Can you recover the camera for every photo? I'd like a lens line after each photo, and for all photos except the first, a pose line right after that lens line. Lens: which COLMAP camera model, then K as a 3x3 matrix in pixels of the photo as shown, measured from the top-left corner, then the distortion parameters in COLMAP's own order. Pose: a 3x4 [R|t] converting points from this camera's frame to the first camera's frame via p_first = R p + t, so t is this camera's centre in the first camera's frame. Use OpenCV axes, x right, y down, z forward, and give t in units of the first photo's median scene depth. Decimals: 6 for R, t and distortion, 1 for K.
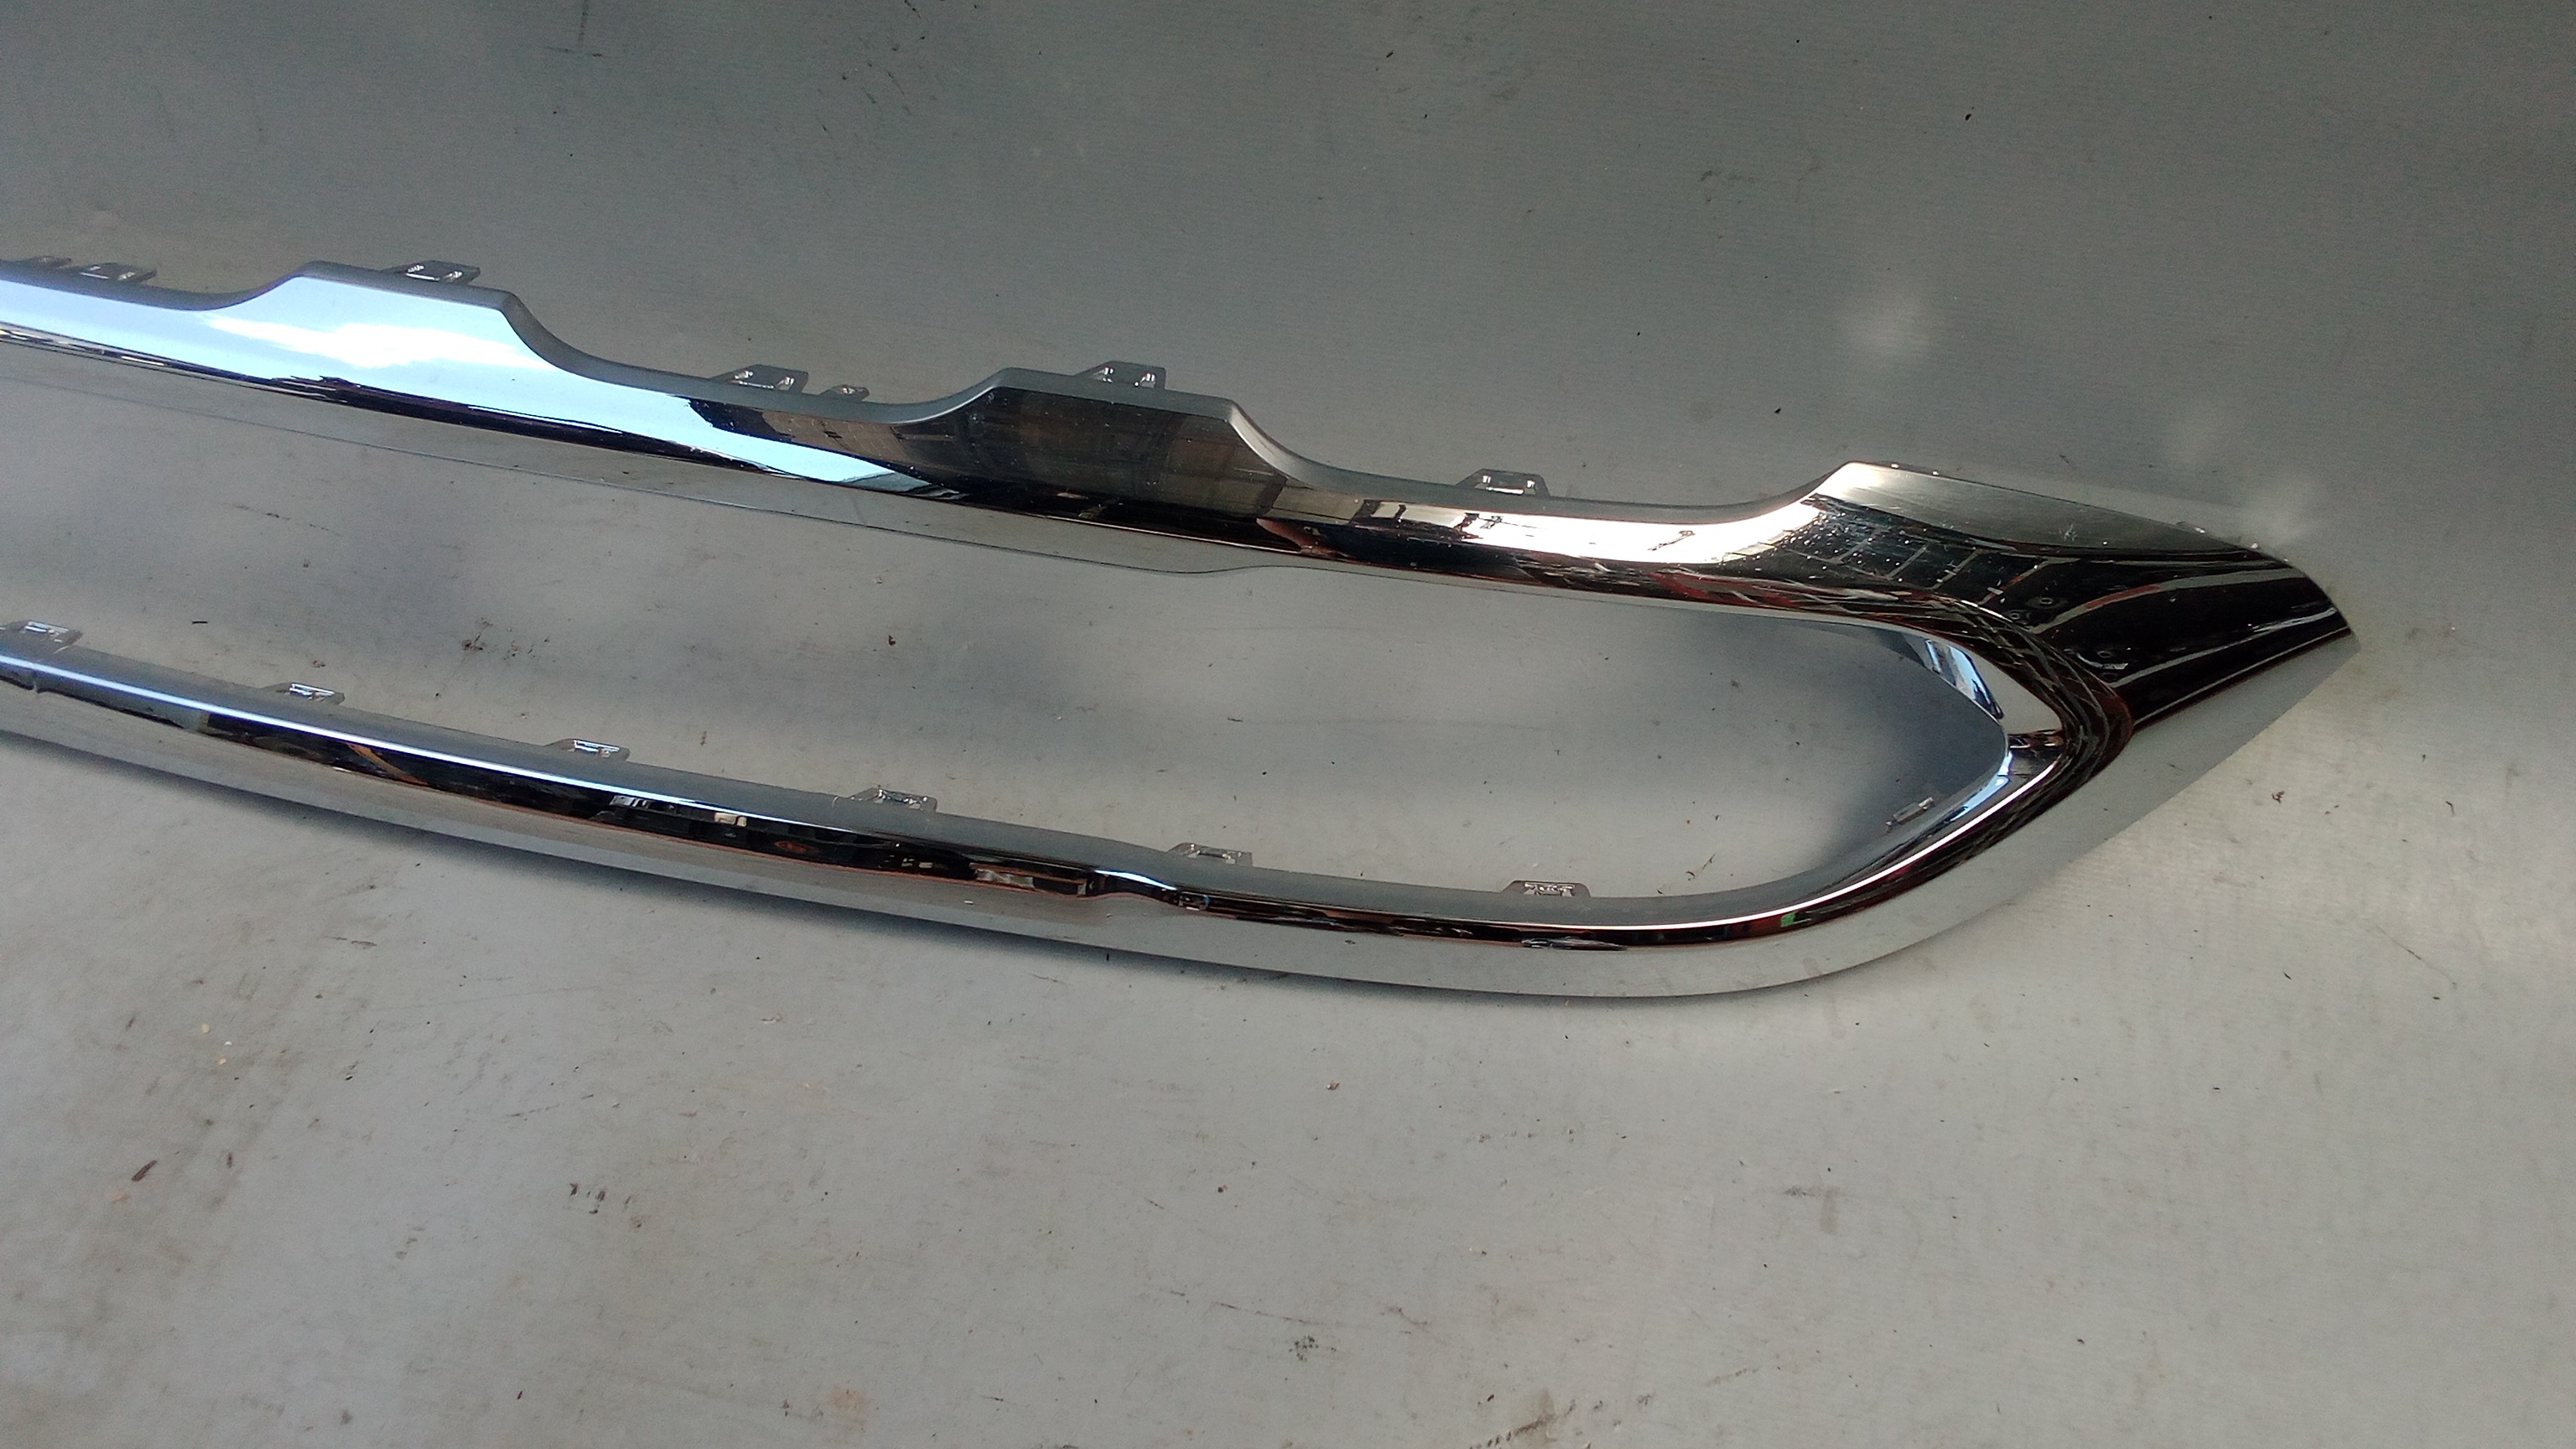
lens RADIAL K [[1980.5, 0, 1295.7], [0, 1980.5, 723.0], [0, 0, 1]] dist [0.030507, -0.057394]
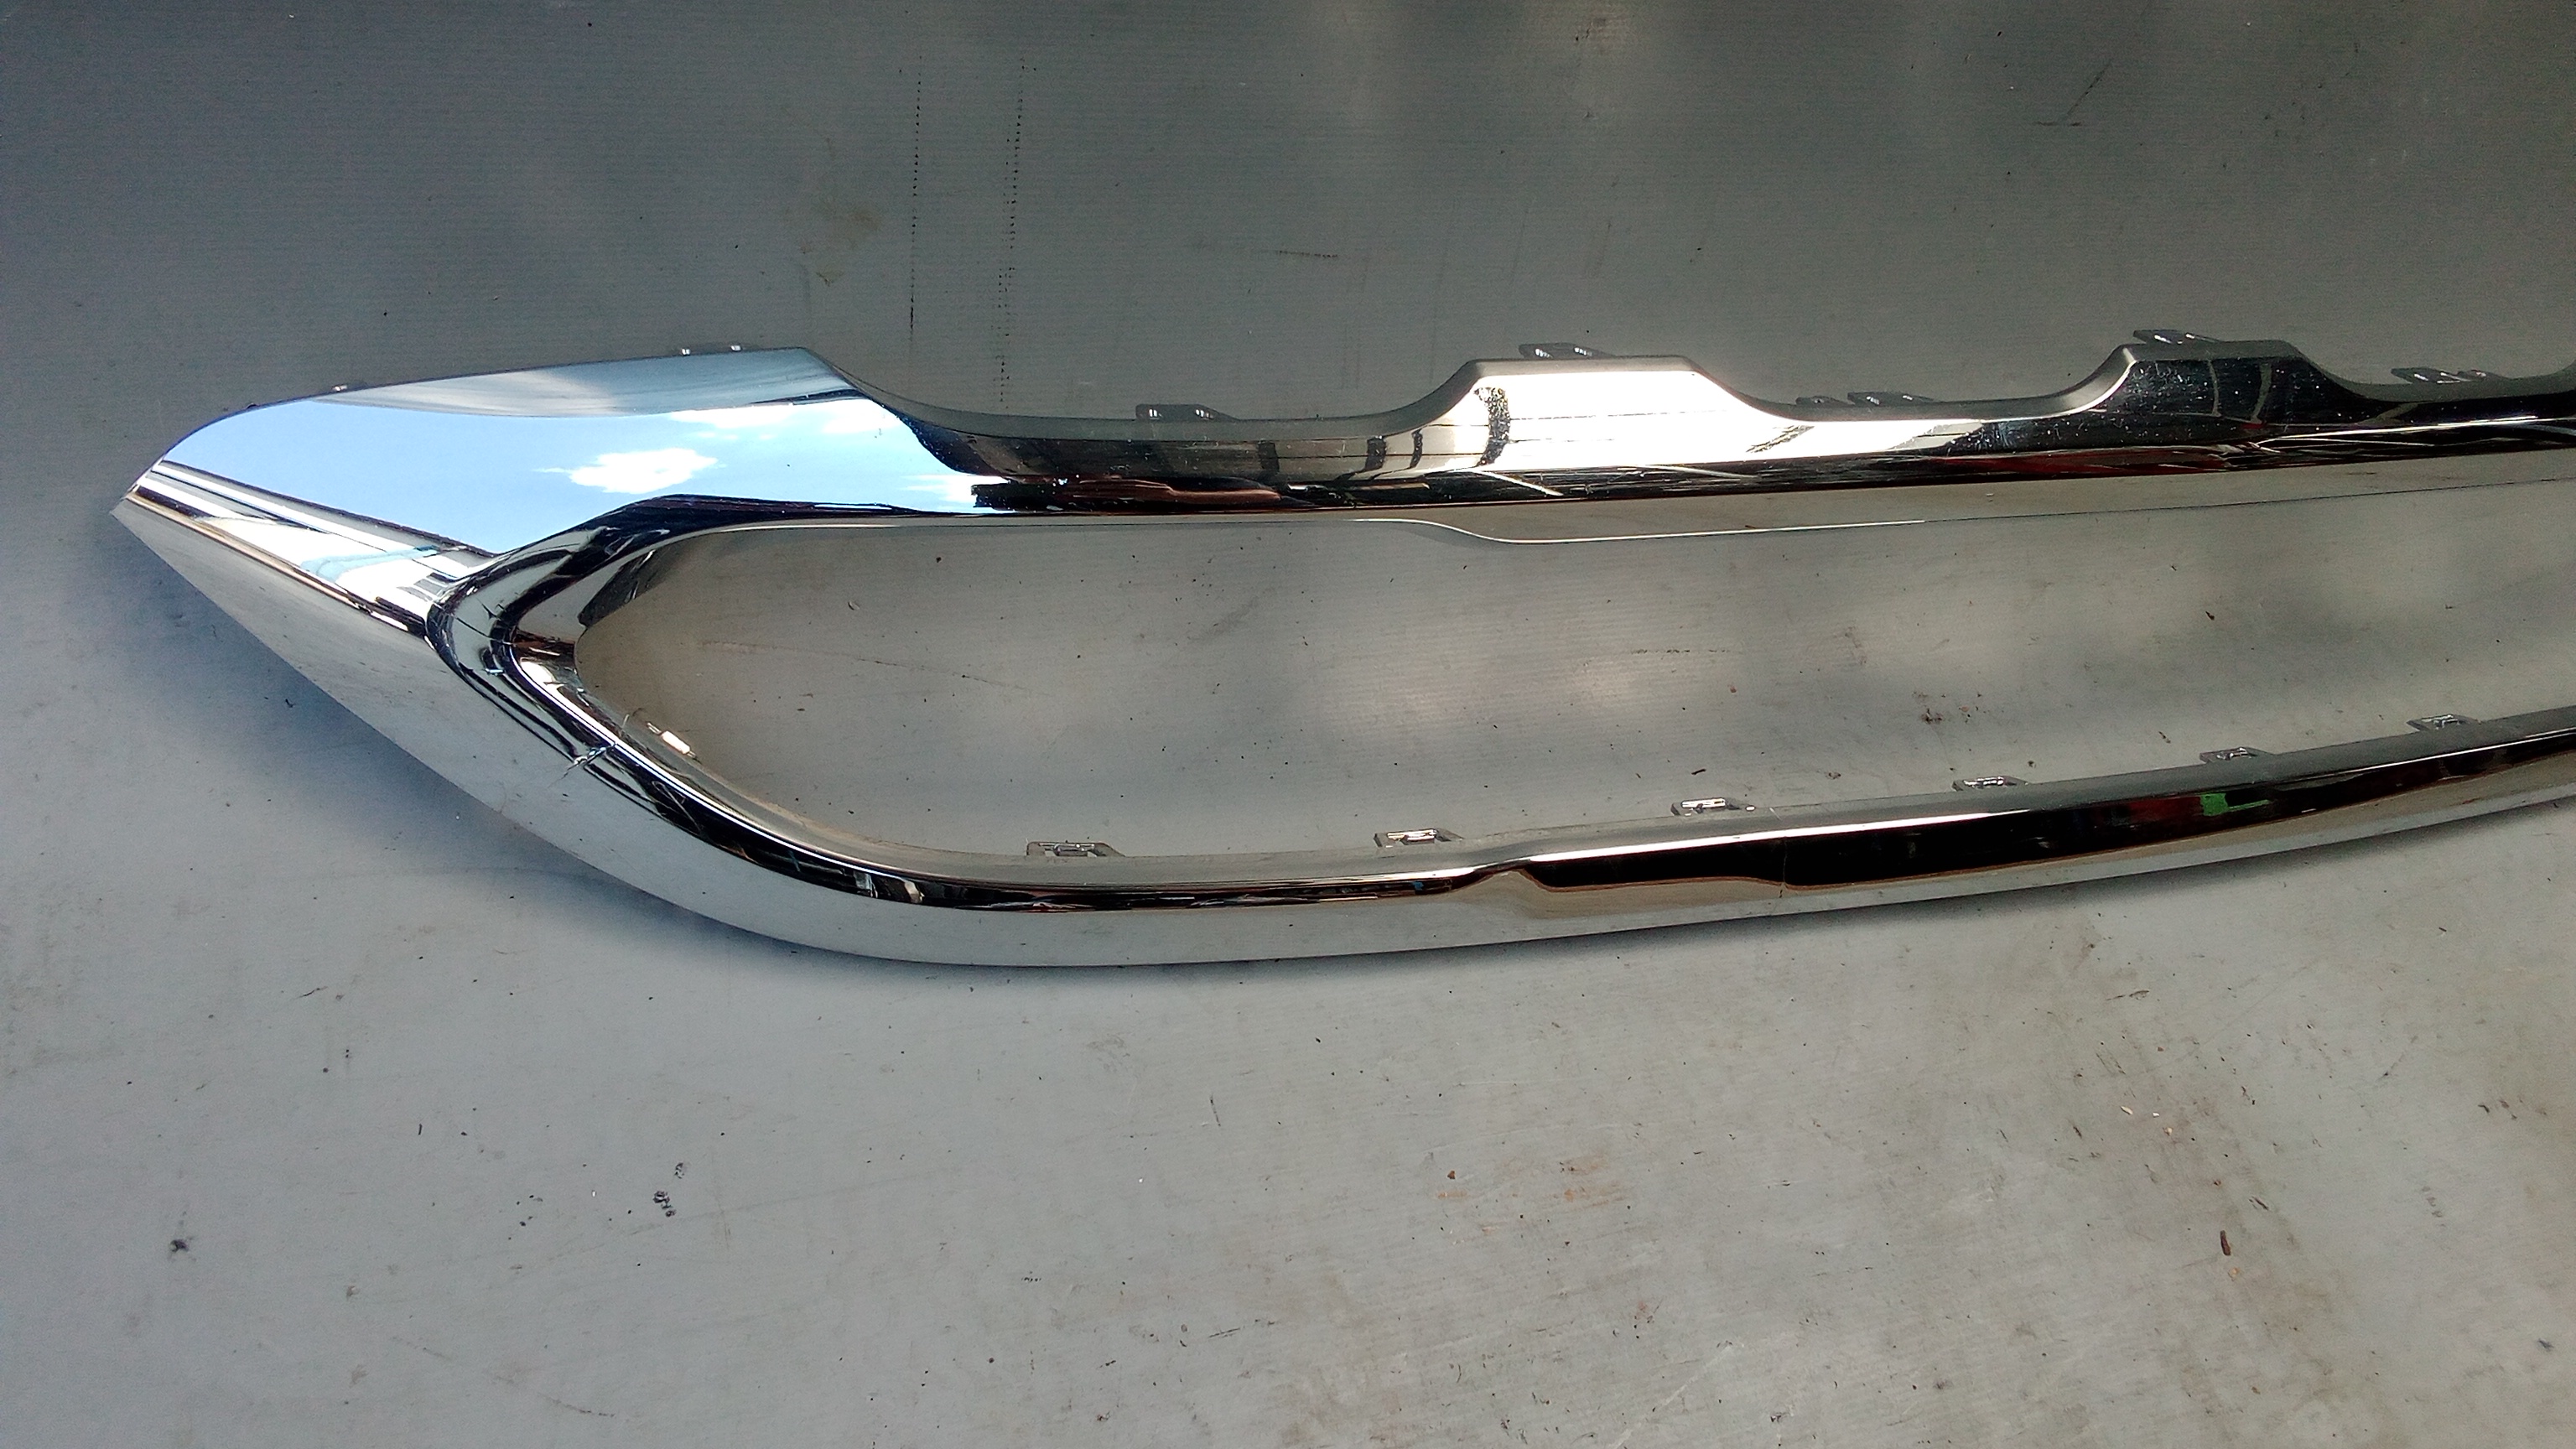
lens RADIAL K [[1980.5, 0, 1303.8], [0, 1980.5, 738.2], [0, 0, 1]] dist [0.030507, -0.057394]
pose [[0.842629, -0.259124, 0.472049, -1.414430], [0.258931, 0.963587, 0.066744, -0.218700], [-0.472155, 0.065988, 0.879042, 0.311604]]
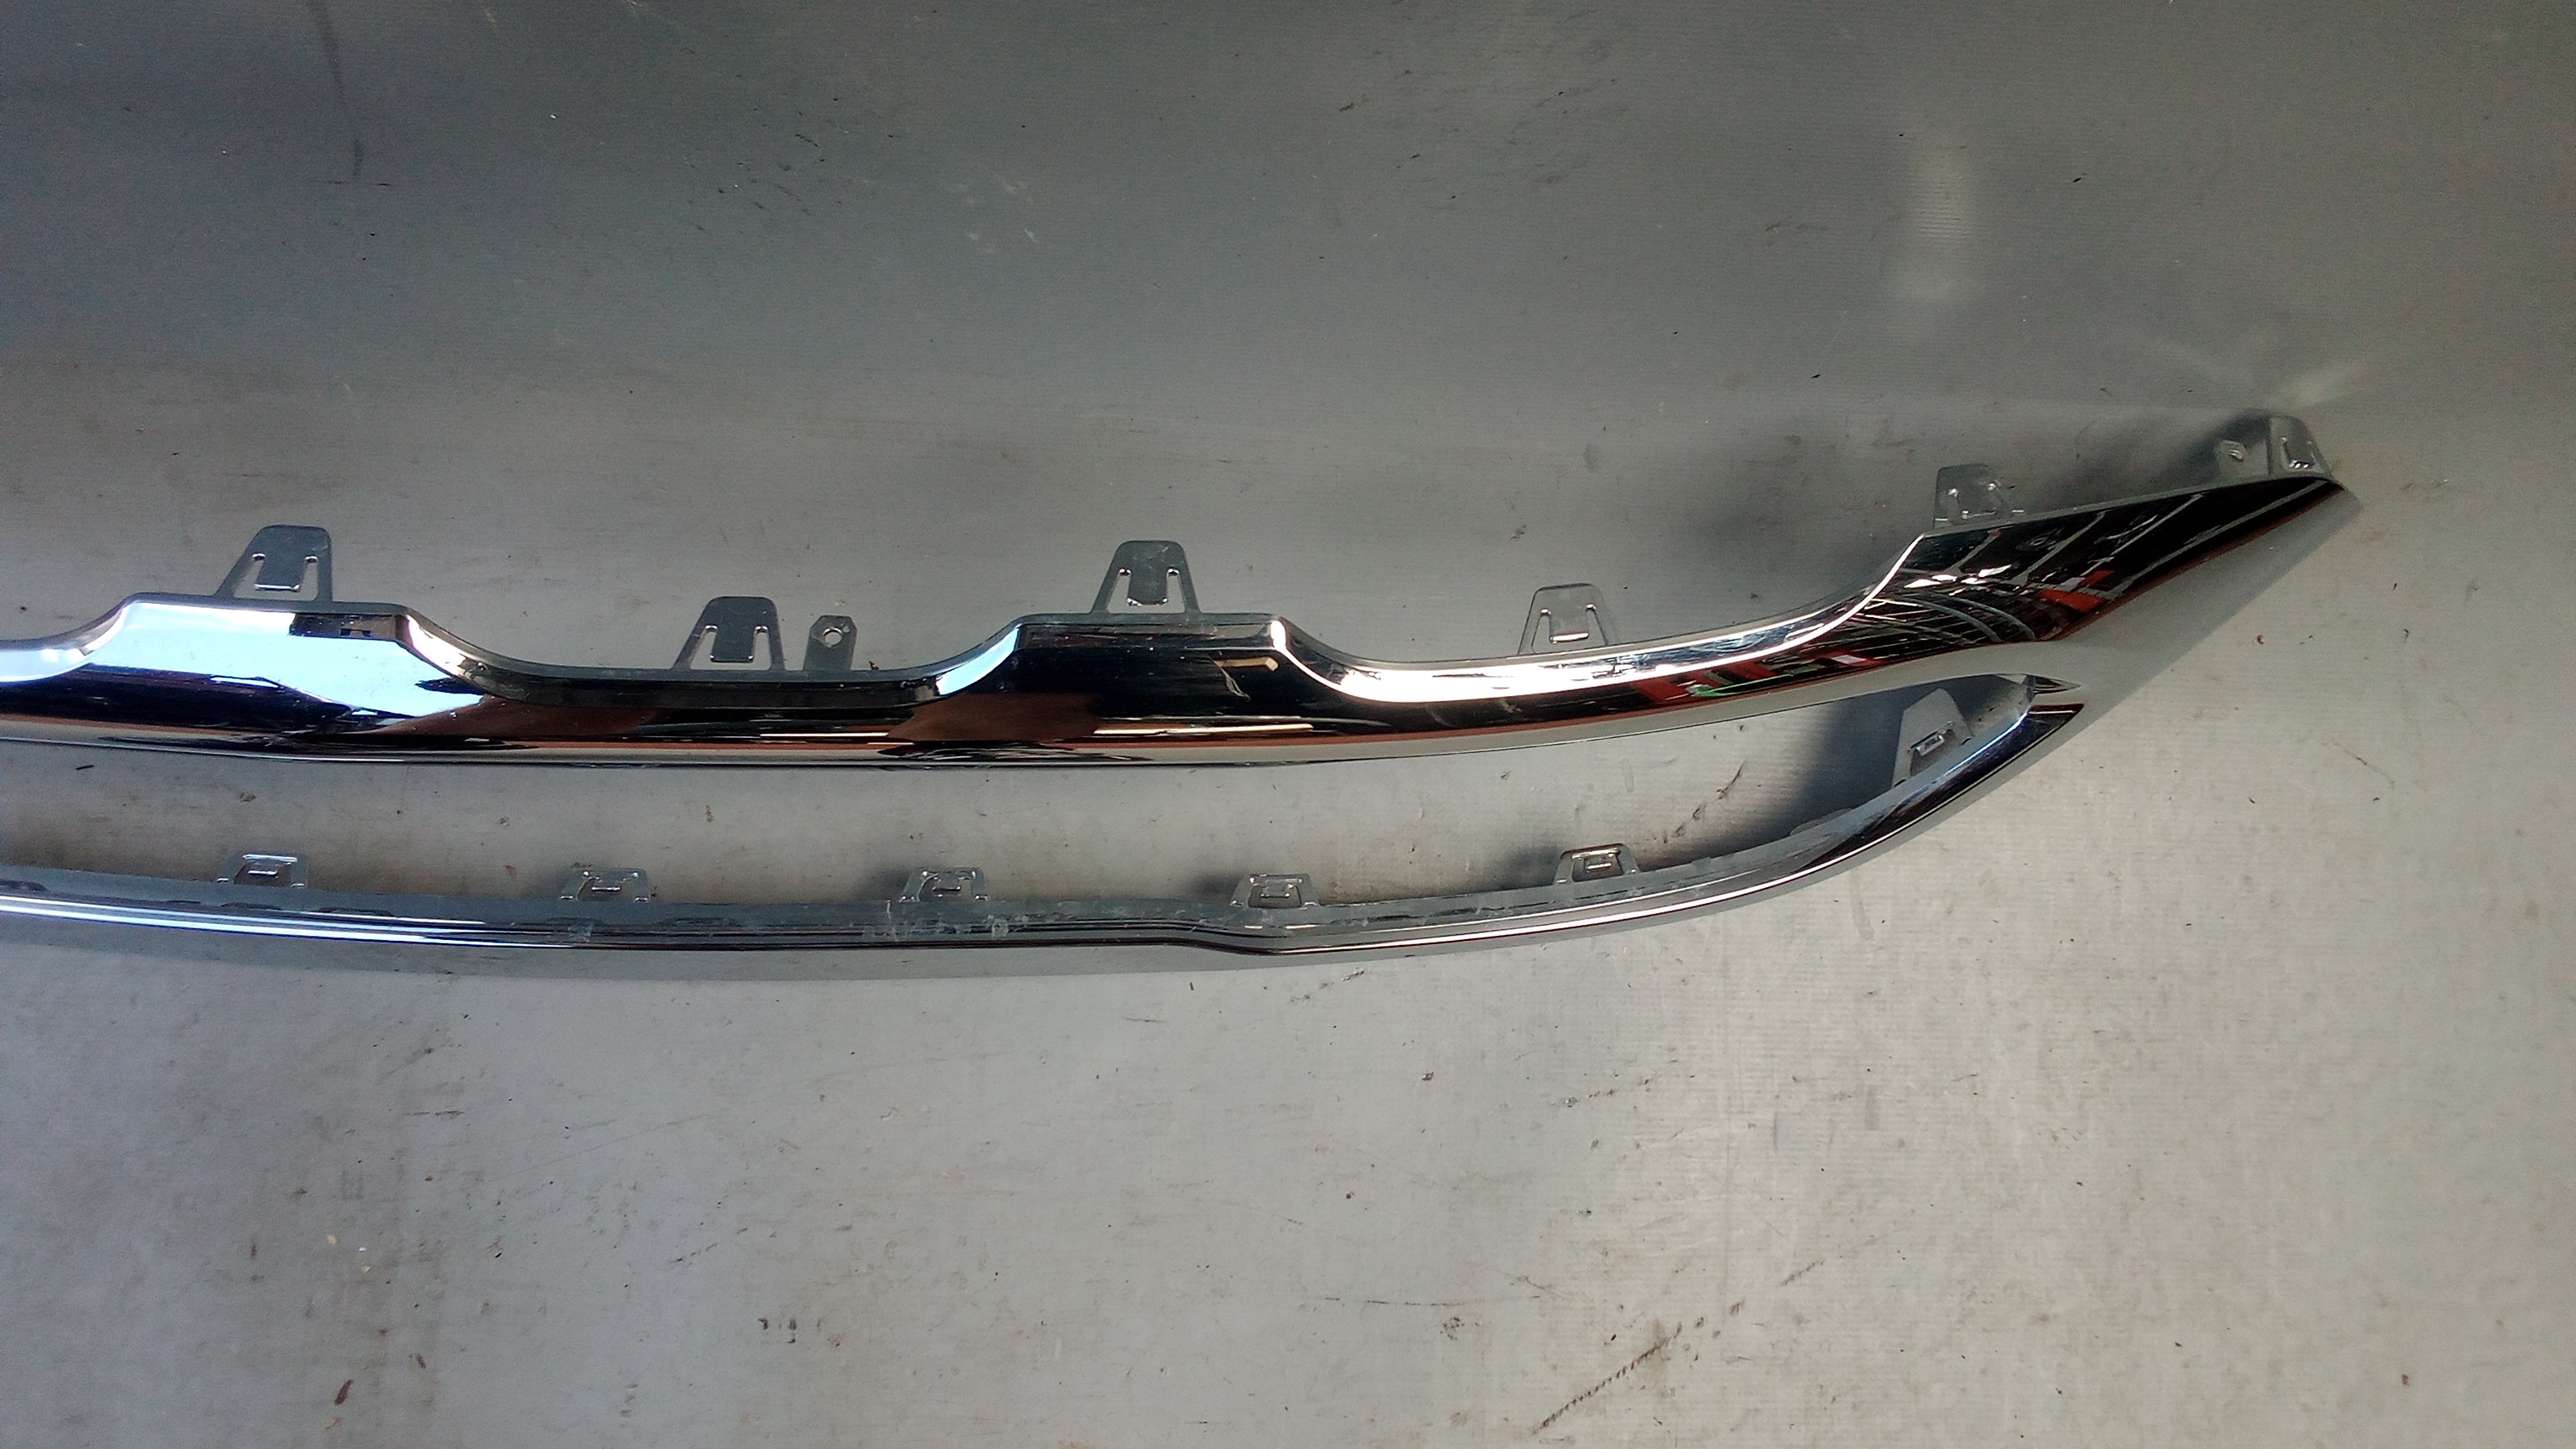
lens RADIAL K [[1980.5, 0, 1298.0], [0, 1980.5, 729.4], [0, 0, 1]] dist [0.030507, -0.057394]
pose [[0.977105, -0.185969, 0.103354, -0.132696], [0.111296, 0.860784, 0.496653, -0.547984], [-0.181328, -0.473779, 0.861773, 0.173012]]
